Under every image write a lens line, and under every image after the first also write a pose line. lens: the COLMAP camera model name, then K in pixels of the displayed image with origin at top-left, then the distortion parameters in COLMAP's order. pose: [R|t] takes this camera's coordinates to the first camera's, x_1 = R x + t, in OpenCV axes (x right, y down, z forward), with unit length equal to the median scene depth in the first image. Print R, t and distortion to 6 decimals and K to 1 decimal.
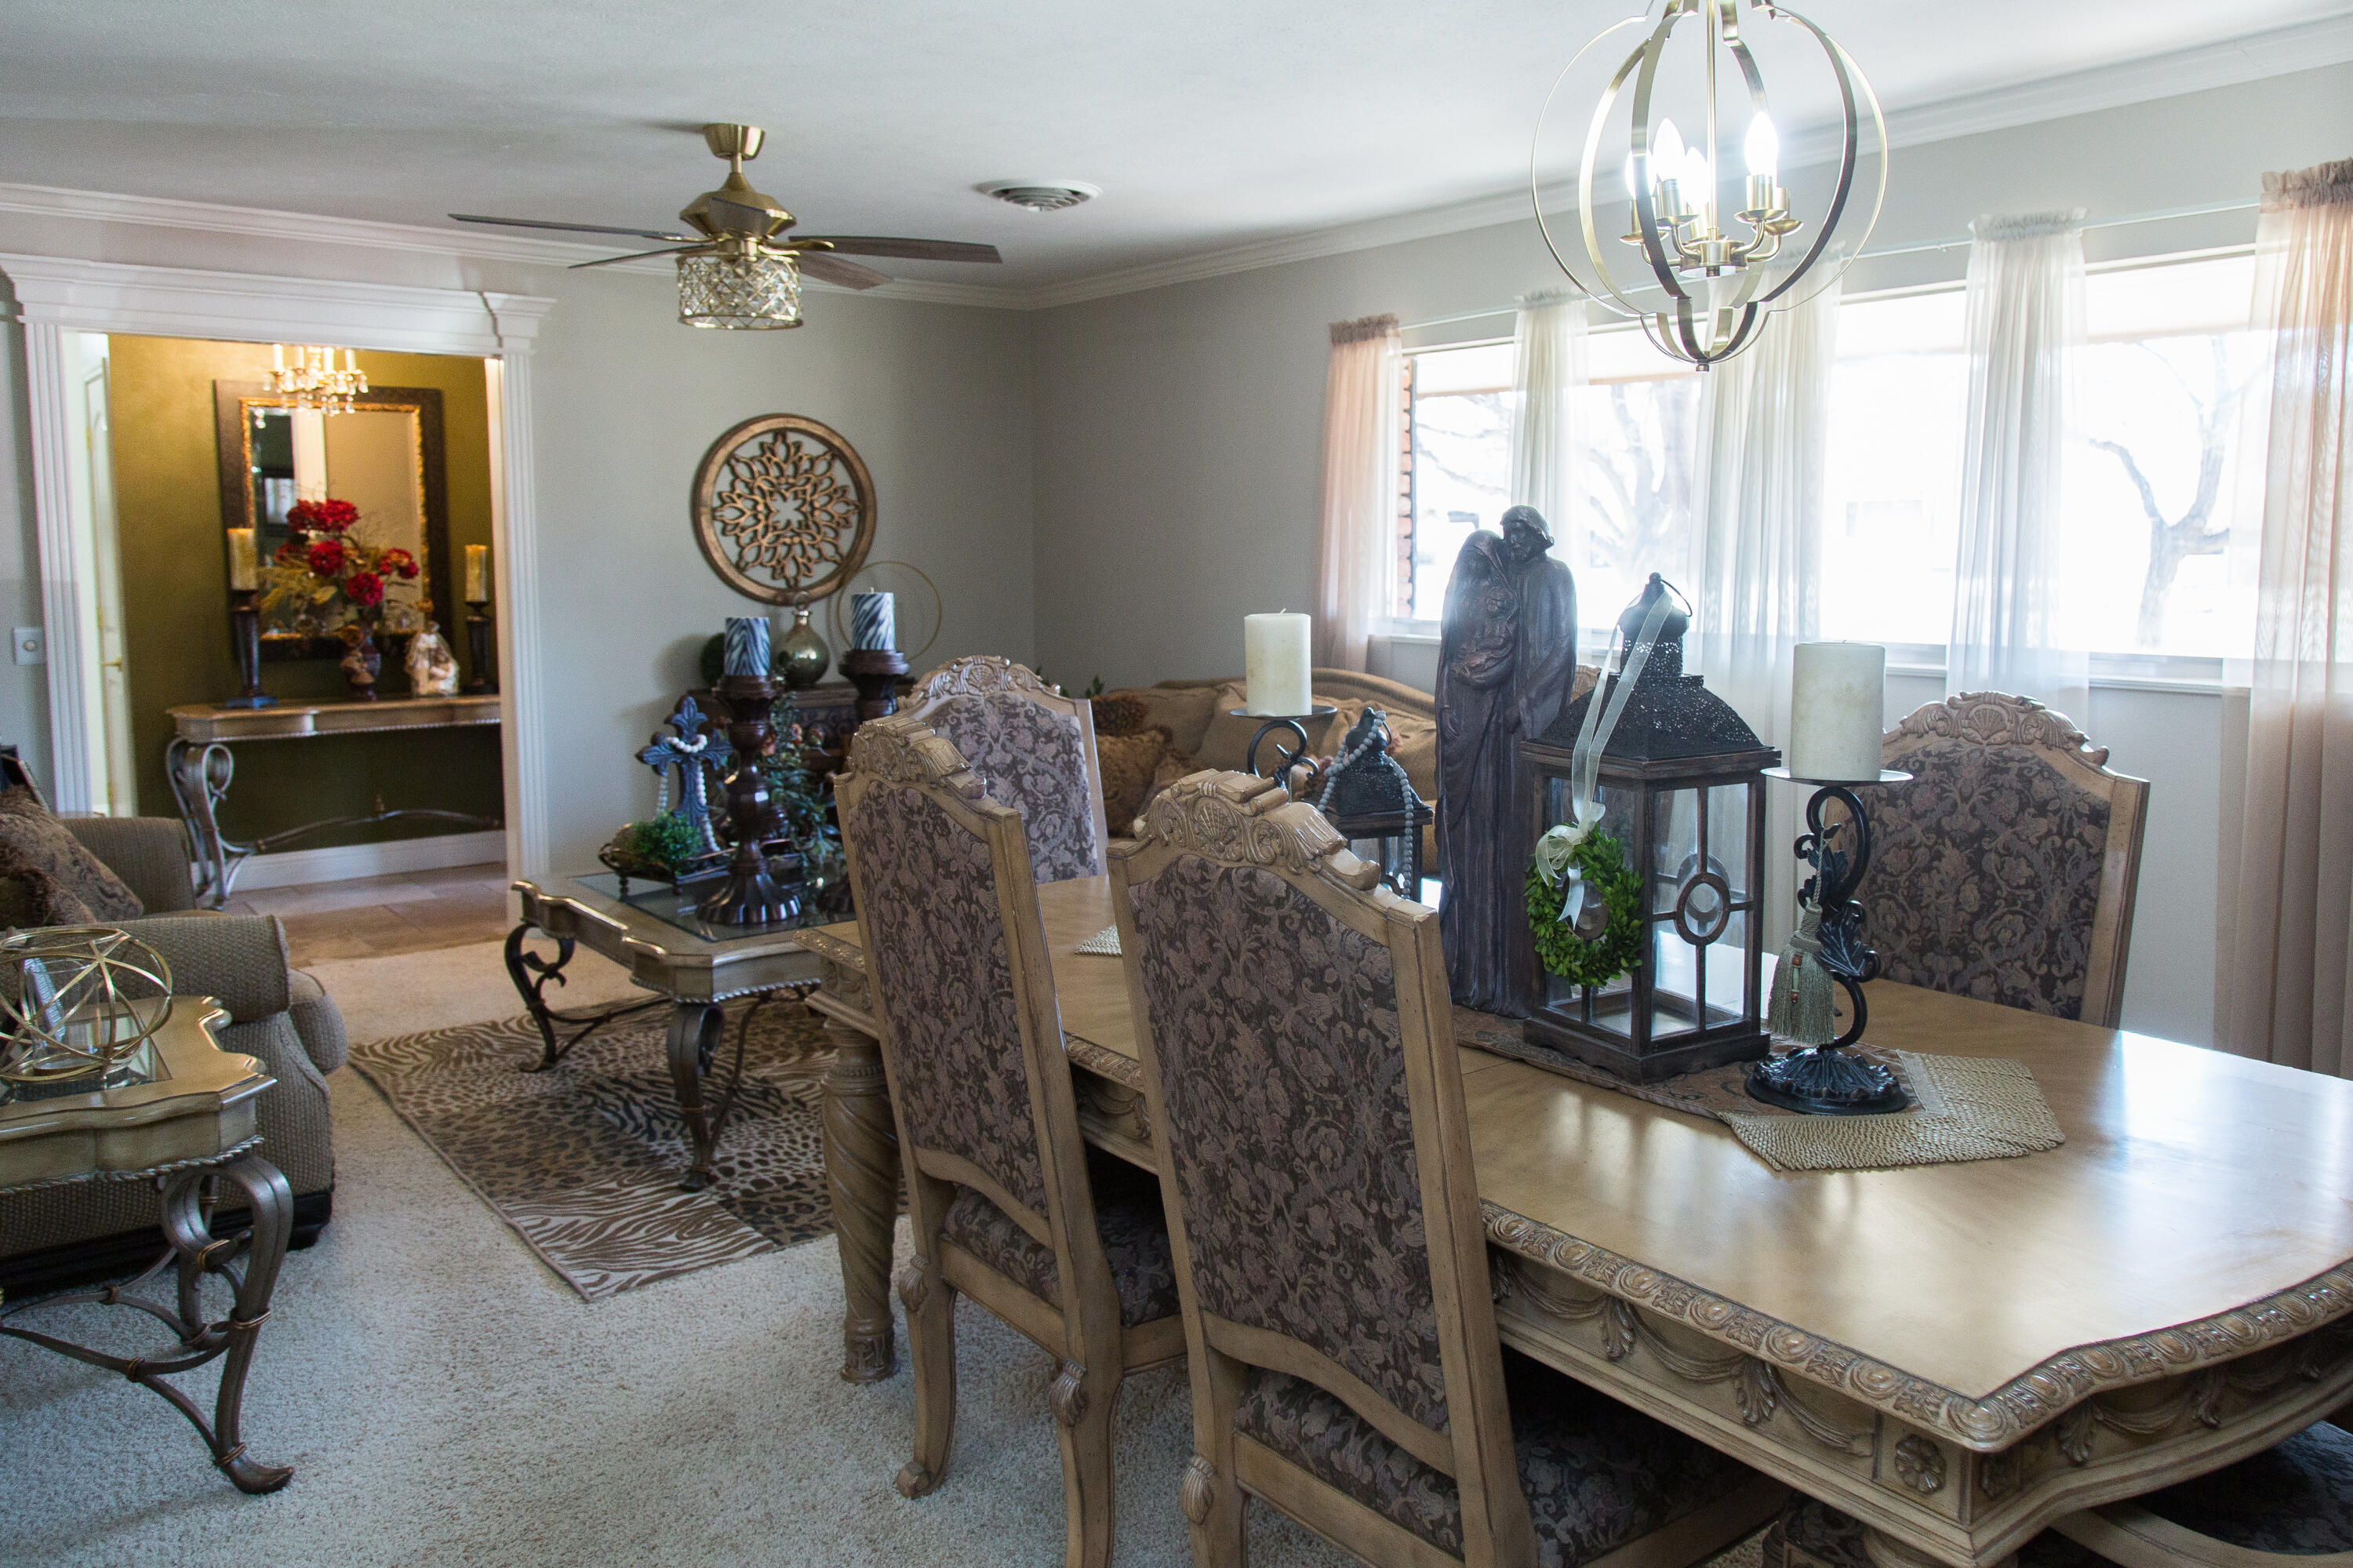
lens RADIAL K [[1663.5, 0, 1168.2], [0, 1663.5, 788.5], [0, 0, 1]] dist [0.013503, -0.003357]
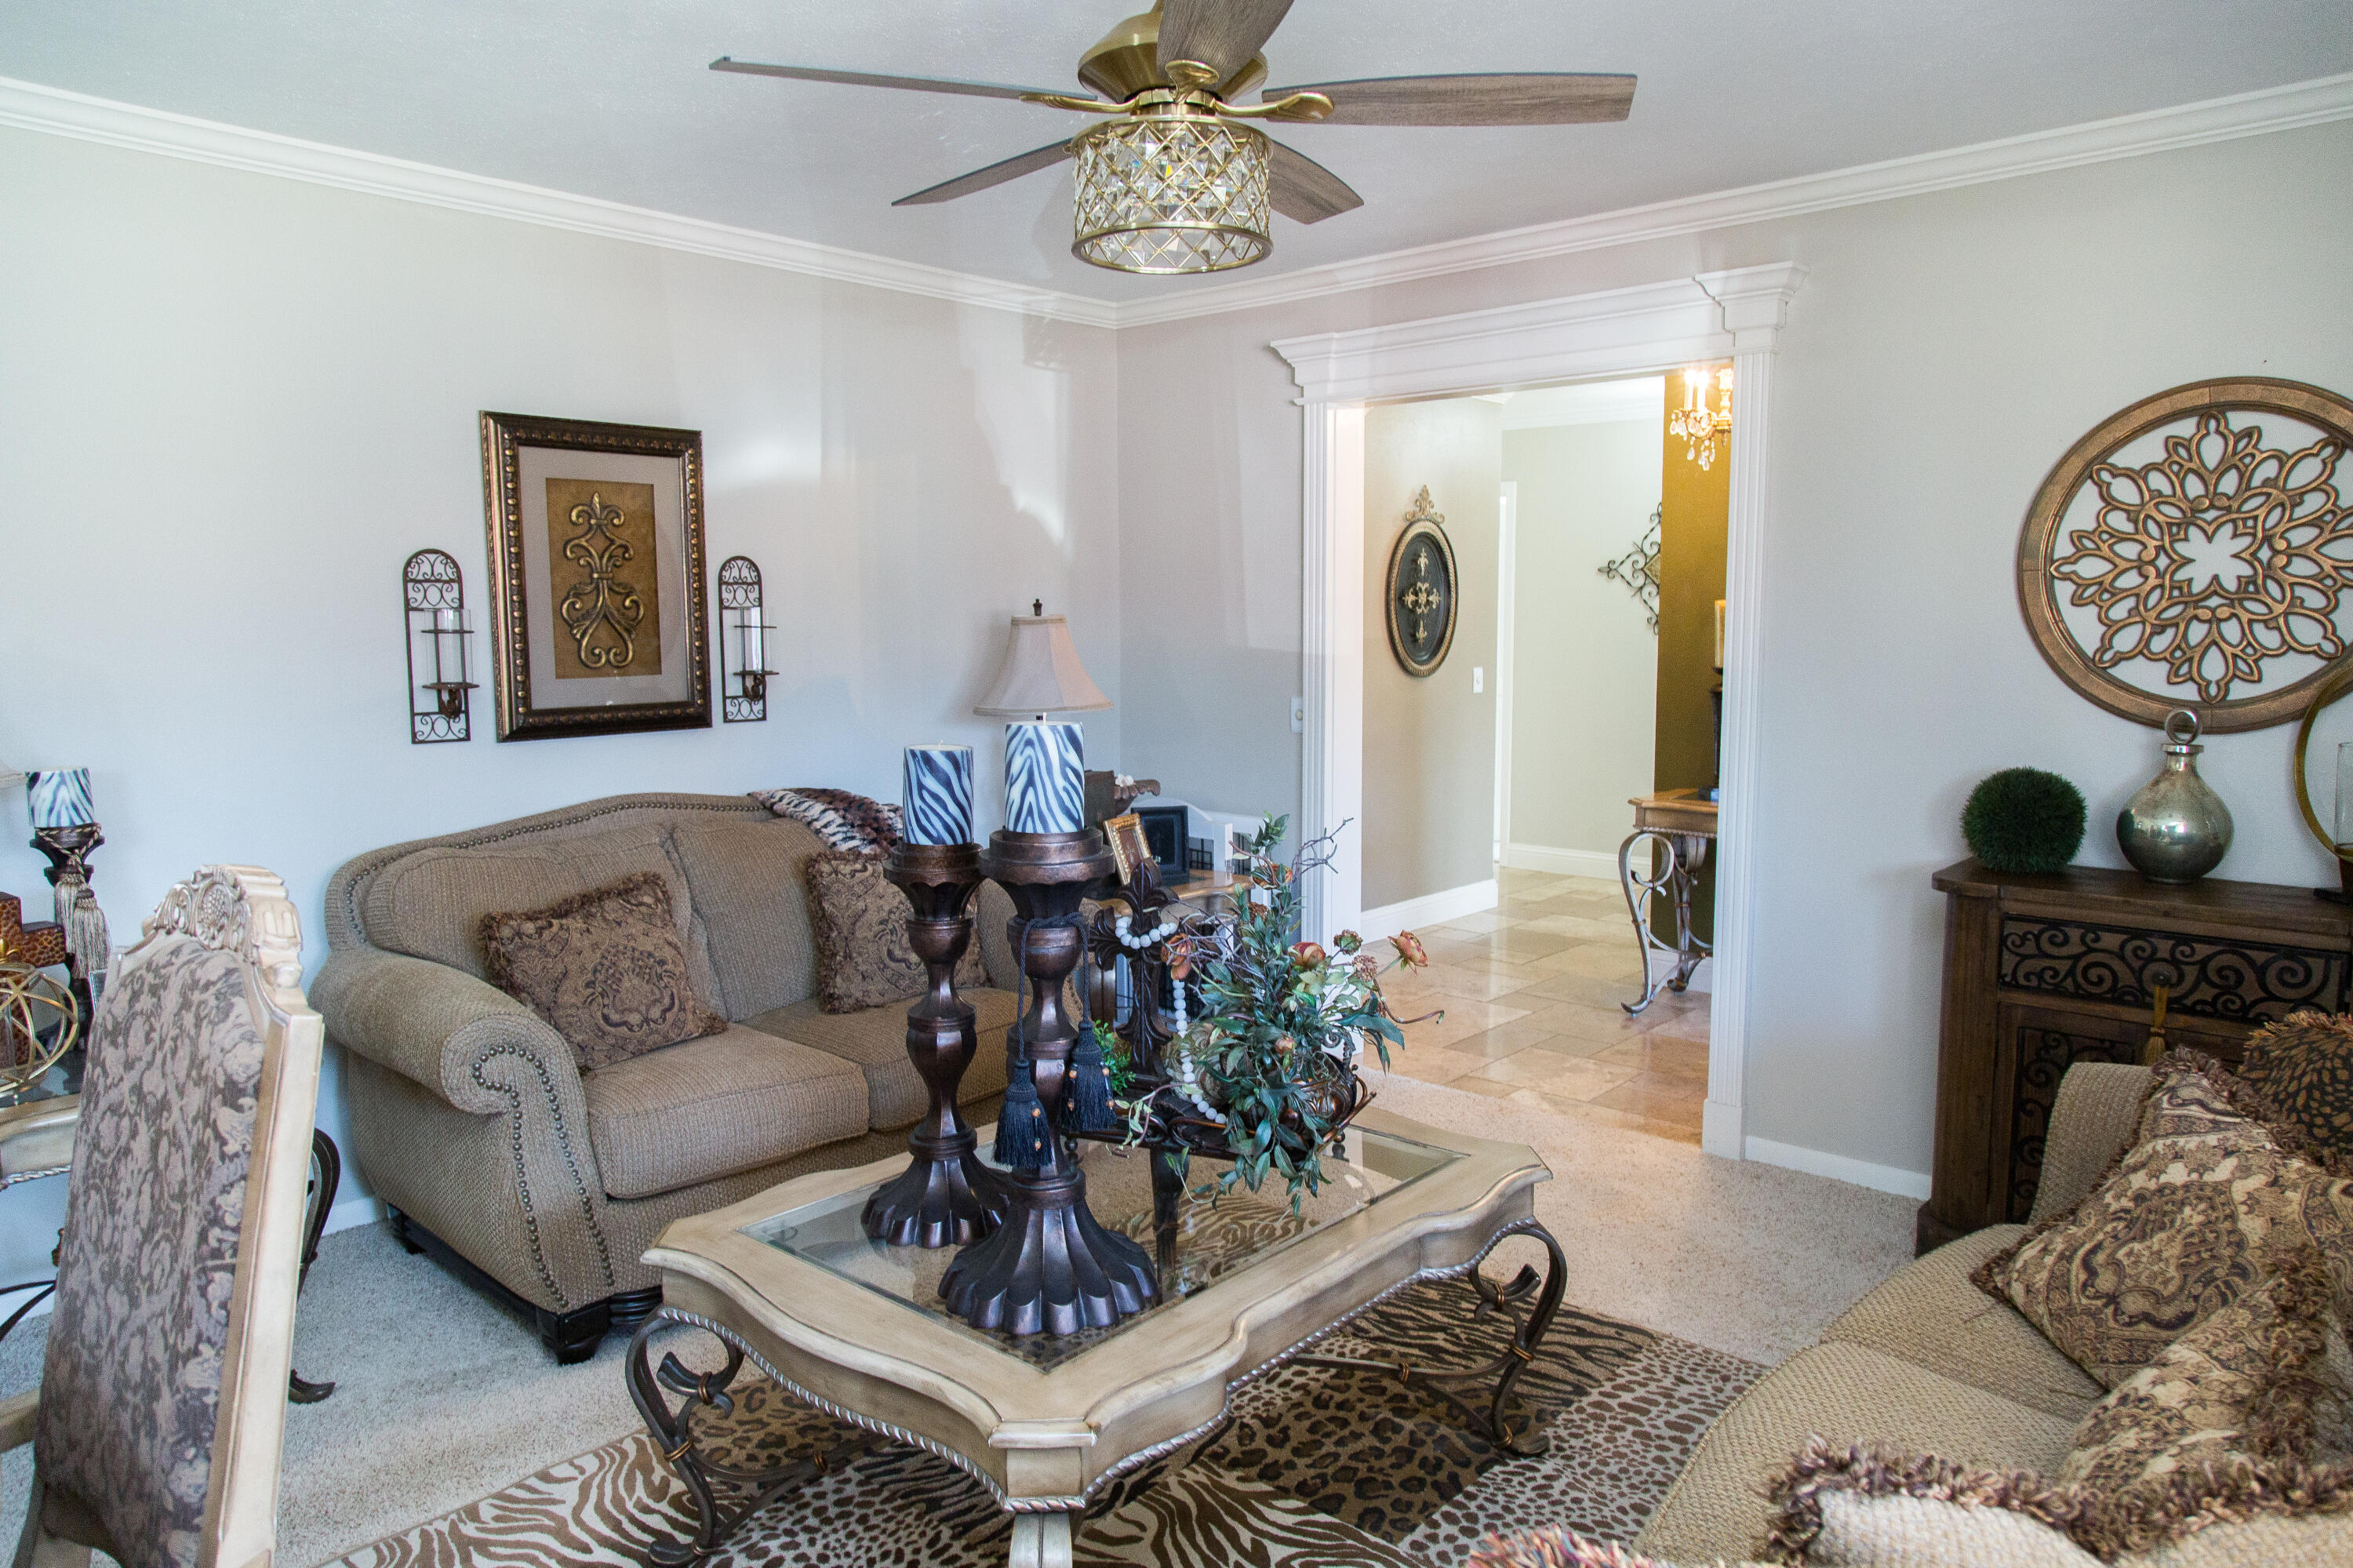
lens RADIAL K [[1539.7, 0, 1173.3], [0, 1539.7, 793.0], [0, 0, 1]] dist [-0.001148, -0.000400]
pose [[0.226906, 0.107612, -0.967953, 0.186448], [-0.147830, 0.986166, 0.074983, -0.080292], [0.962632, 0.126078, 0.239675, 0.571377]]
